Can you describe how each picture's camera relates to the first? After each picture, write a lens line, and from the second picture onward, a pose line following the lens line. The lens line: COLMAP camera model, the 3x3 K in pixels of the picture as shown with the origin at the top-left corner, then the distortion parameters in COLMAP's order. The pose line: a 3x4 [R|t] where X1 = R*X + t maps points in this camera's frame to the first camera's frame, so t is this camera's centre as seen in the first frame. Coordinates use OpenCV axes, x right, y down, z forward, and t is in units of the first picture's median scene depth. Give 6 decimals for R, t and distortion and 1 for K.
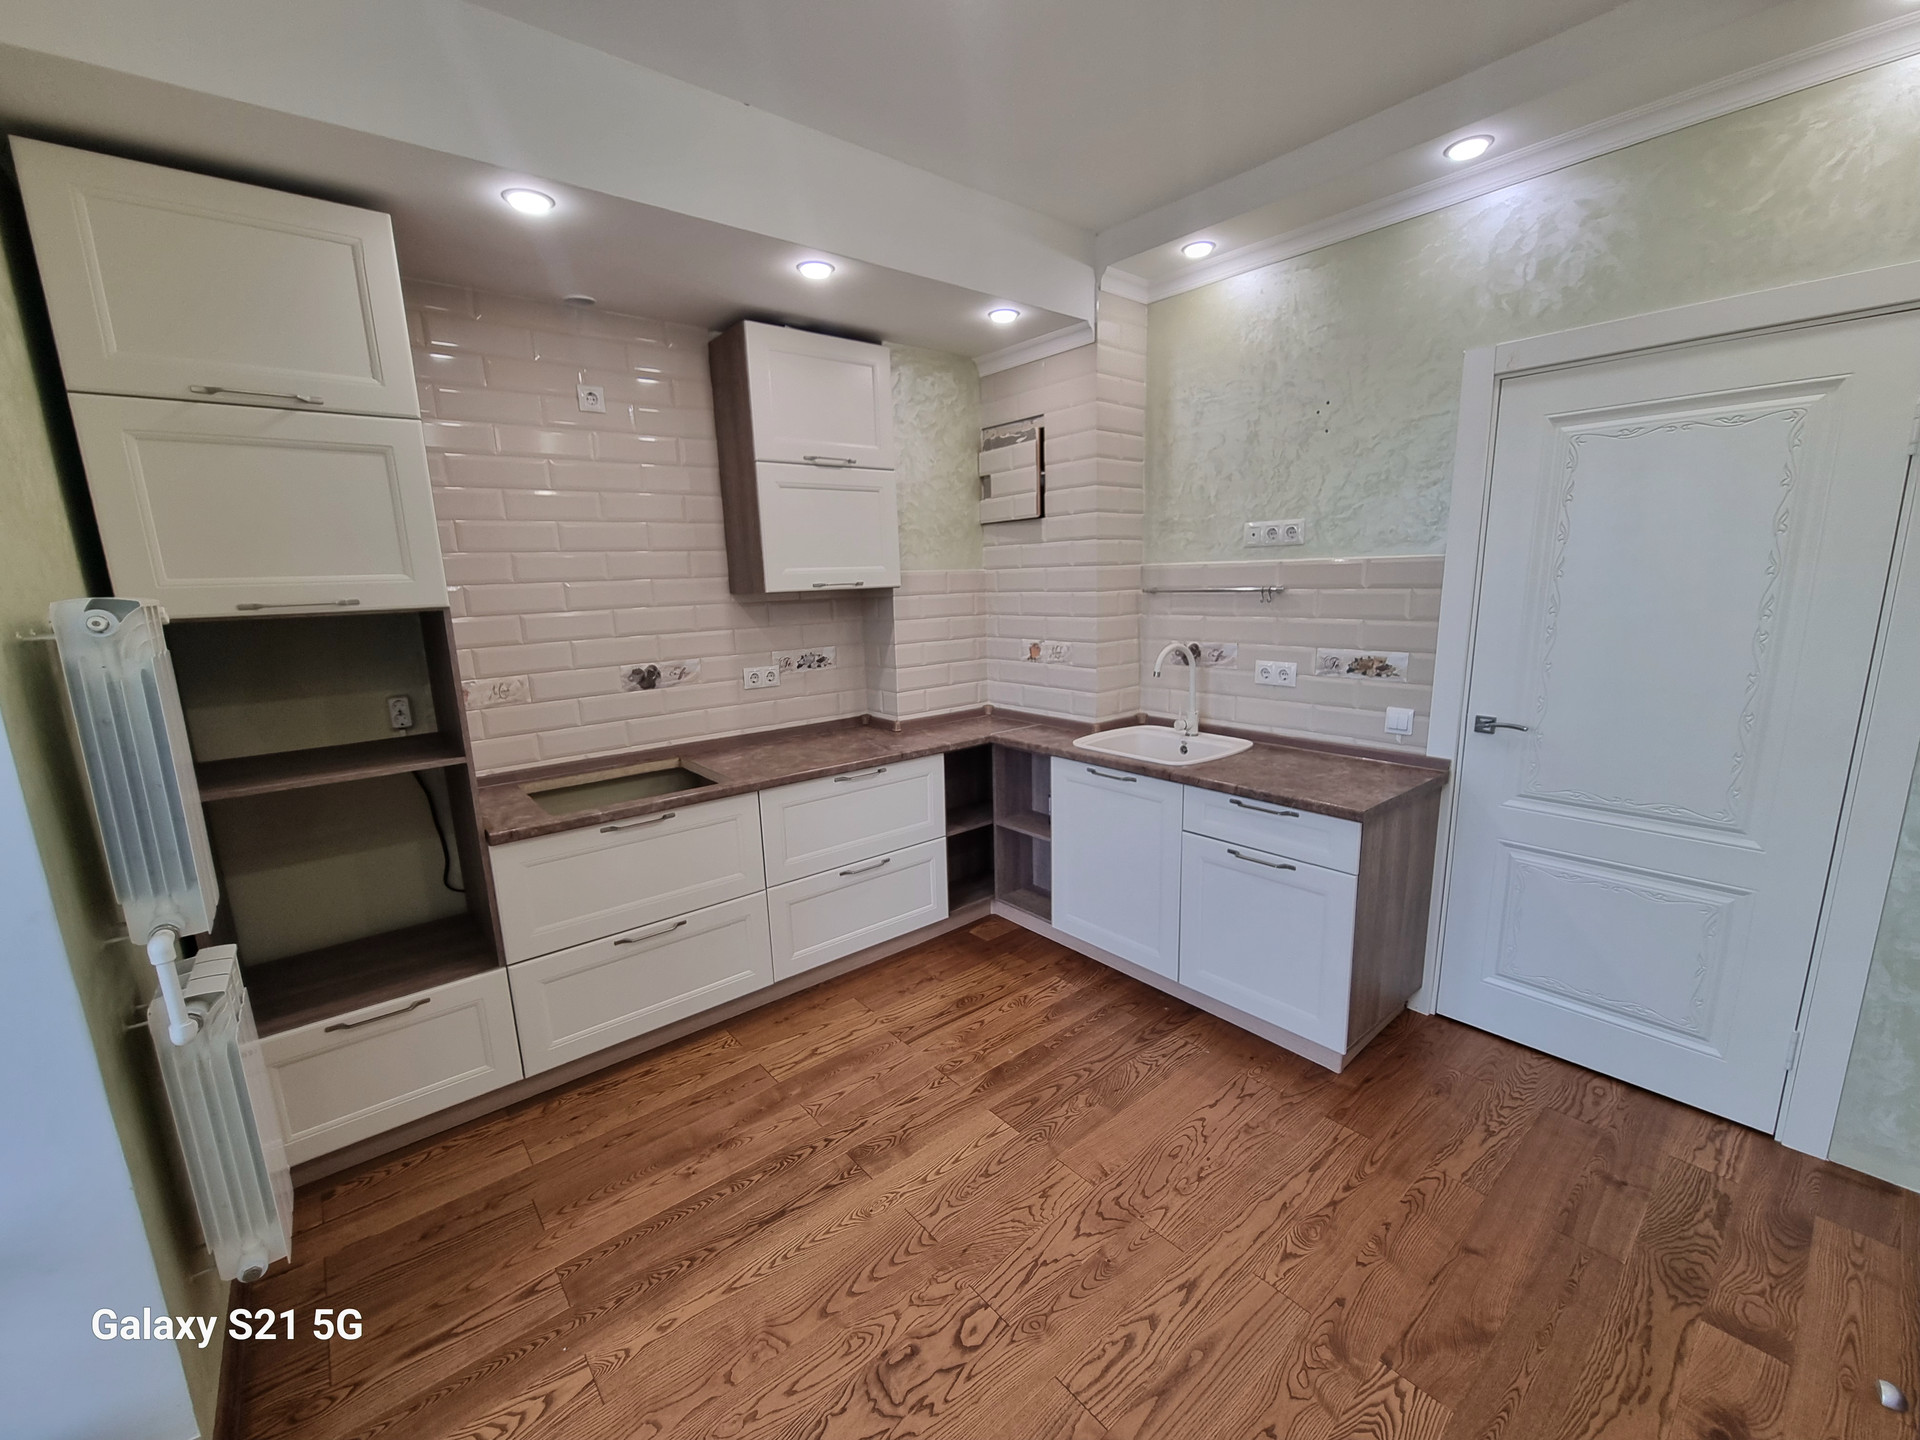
lens RADIAL K [[782.4, 0, 955.8], [0, 782.4, 722.4], [0, 0, 1]] dist [-0.000939, -0.002046]
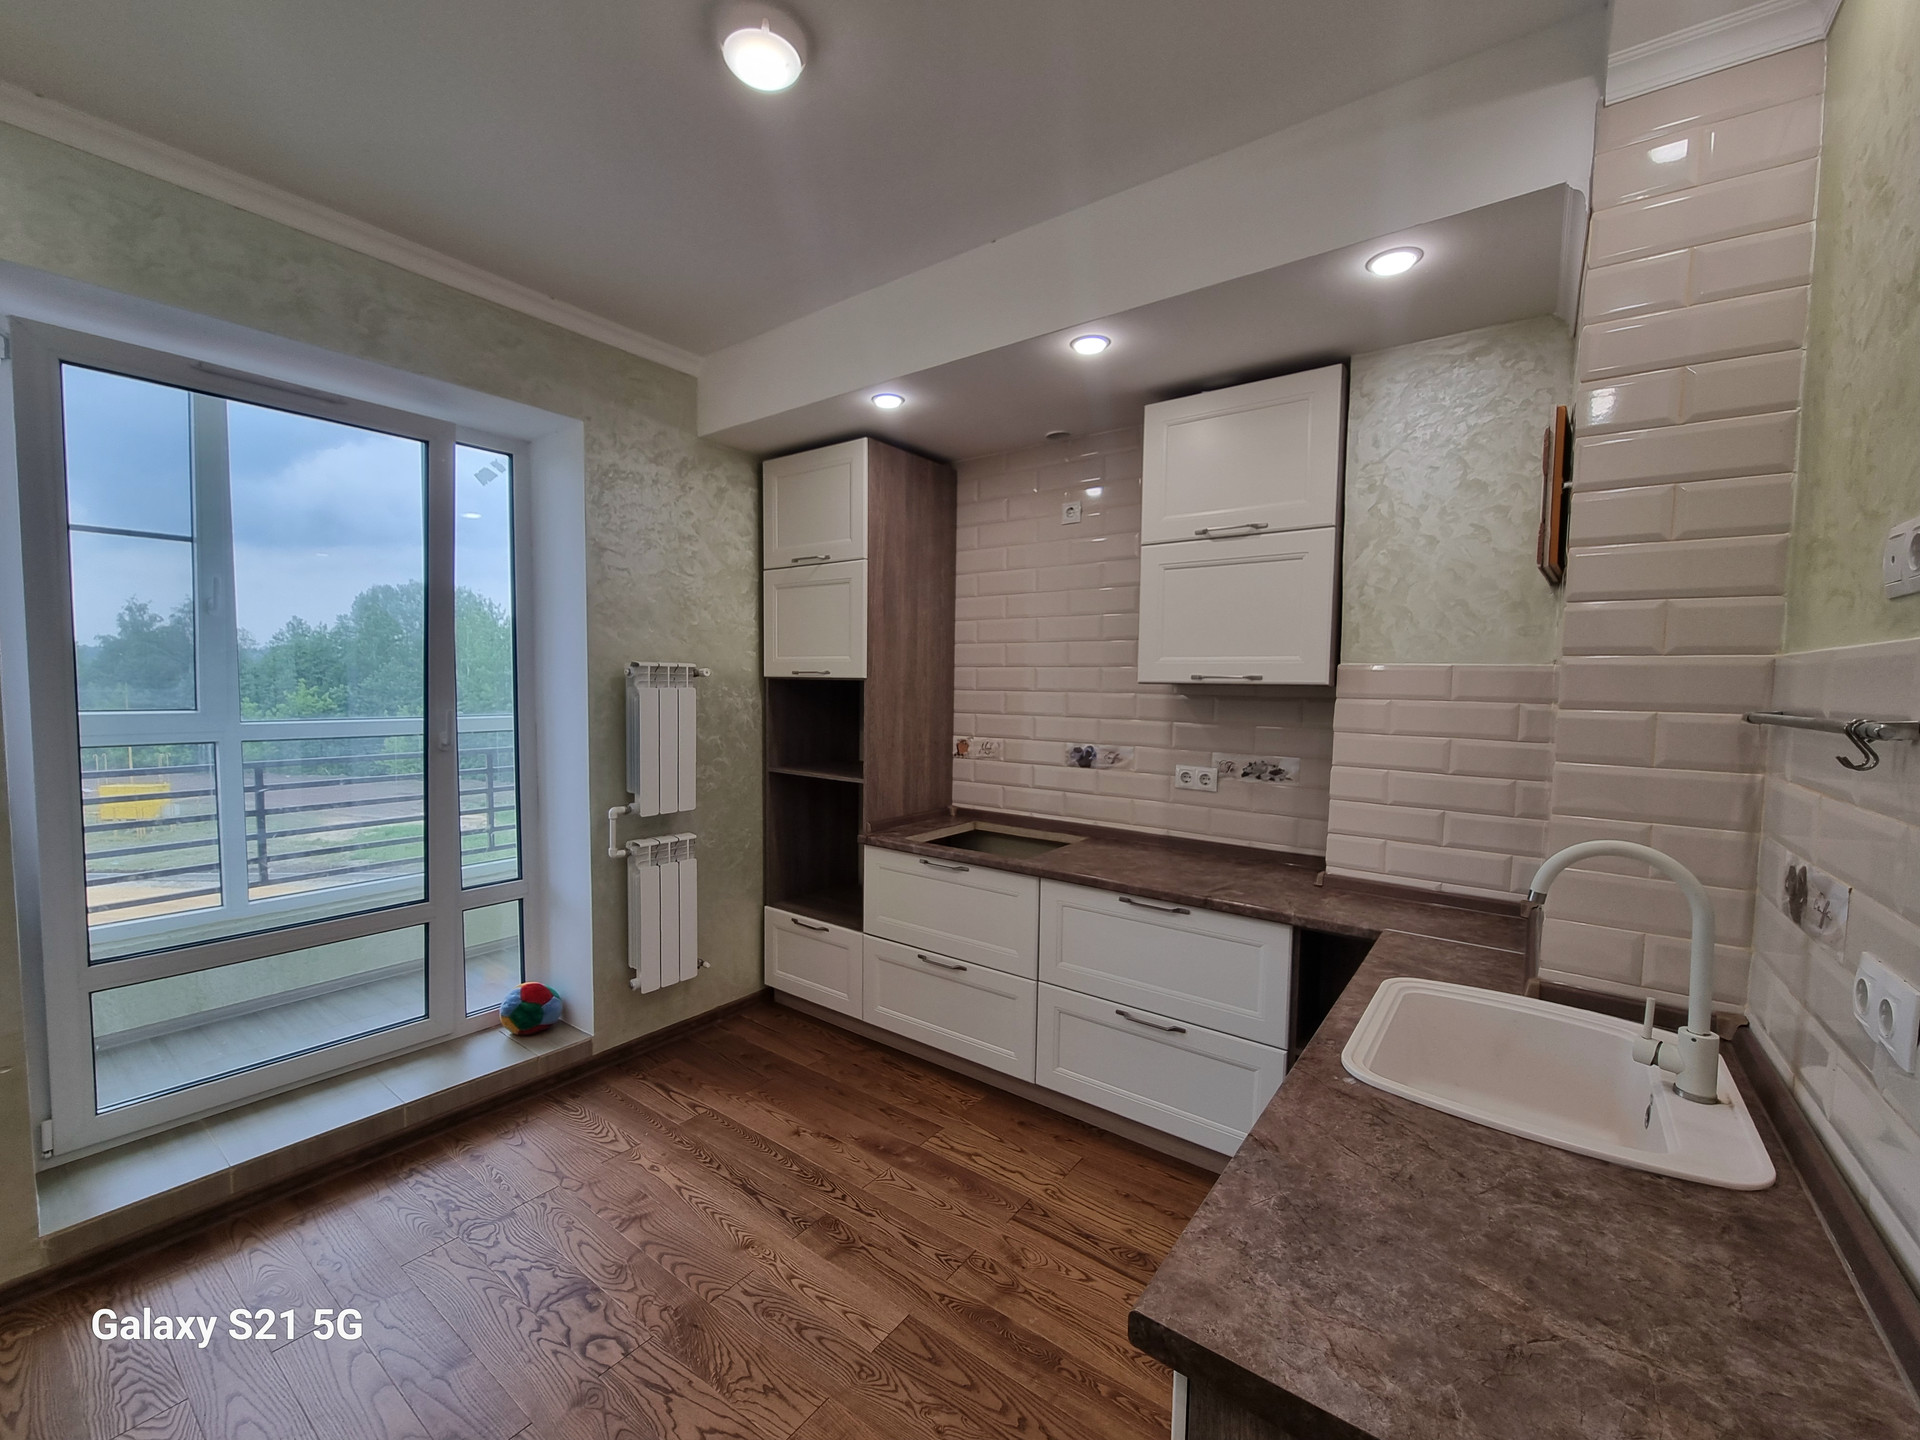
lens RADIAL K [[782.4, 0, 965.8], [0, 782.4, 725.8], [0, 0, 1]] dist [-0.000939, -0.002046]
pose [[0.241958, 0.087990, -0.966289, 0.736591], [-0.203522, 0.978328, 0.038125, -0.131758], [0.948702, 0.187436, 0.254622, 0.696746]]
